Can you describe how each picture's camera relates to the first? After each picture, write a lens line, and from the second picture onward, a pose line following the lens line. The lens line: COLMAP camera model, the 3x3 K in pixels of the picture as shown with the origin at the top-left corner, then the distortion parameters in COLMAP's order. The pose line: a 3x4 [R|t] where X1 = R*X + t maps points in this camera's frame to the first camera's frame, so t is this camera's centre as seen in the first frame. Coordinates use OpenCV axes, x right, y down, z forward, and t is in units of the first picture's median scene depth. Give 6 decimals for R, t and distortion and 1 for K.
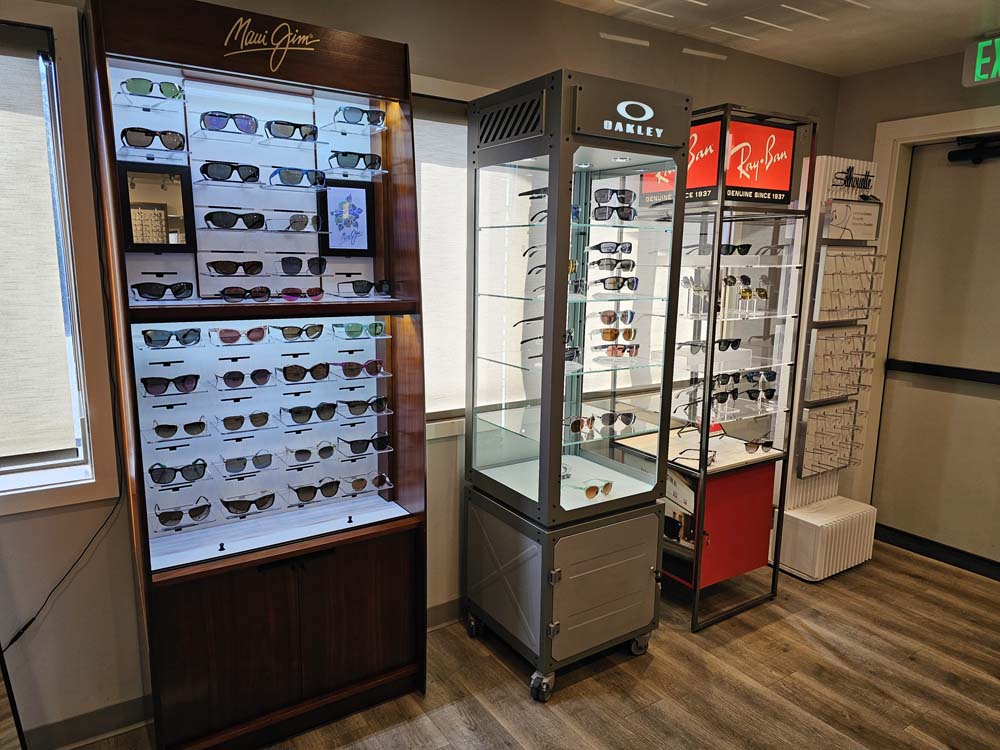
lens RADIAL K [[670.2, 0, 503.1], [0, 670.2, 373.6], [0, 0, 1]] dist [0.045221, -0.038294]
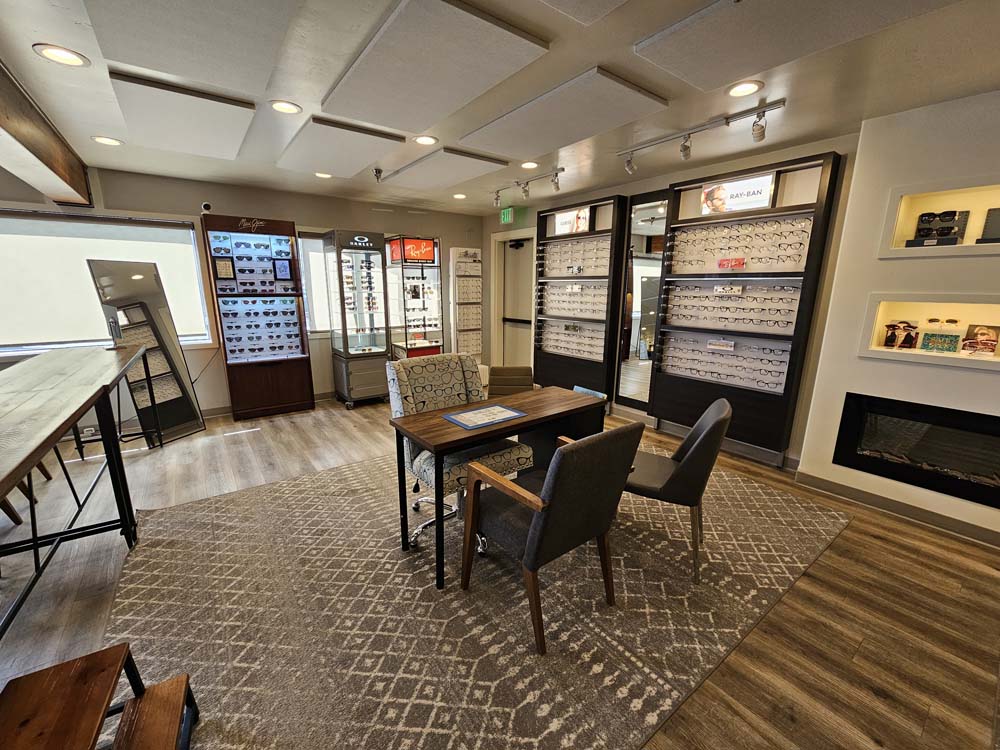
lens RADIAL K [[408.4, 0, 499.9], [0, 408.4, 380.8], [0, 0, 1]] dist [-0.002172, -0.000469]
pose [[0.997942, -0.021922, 0.060252, 0.789560], [0.018474, 0.998192, 0.057199, 0.255647], [-0.061397, -0.055968, 0.996543, -1.263925]]
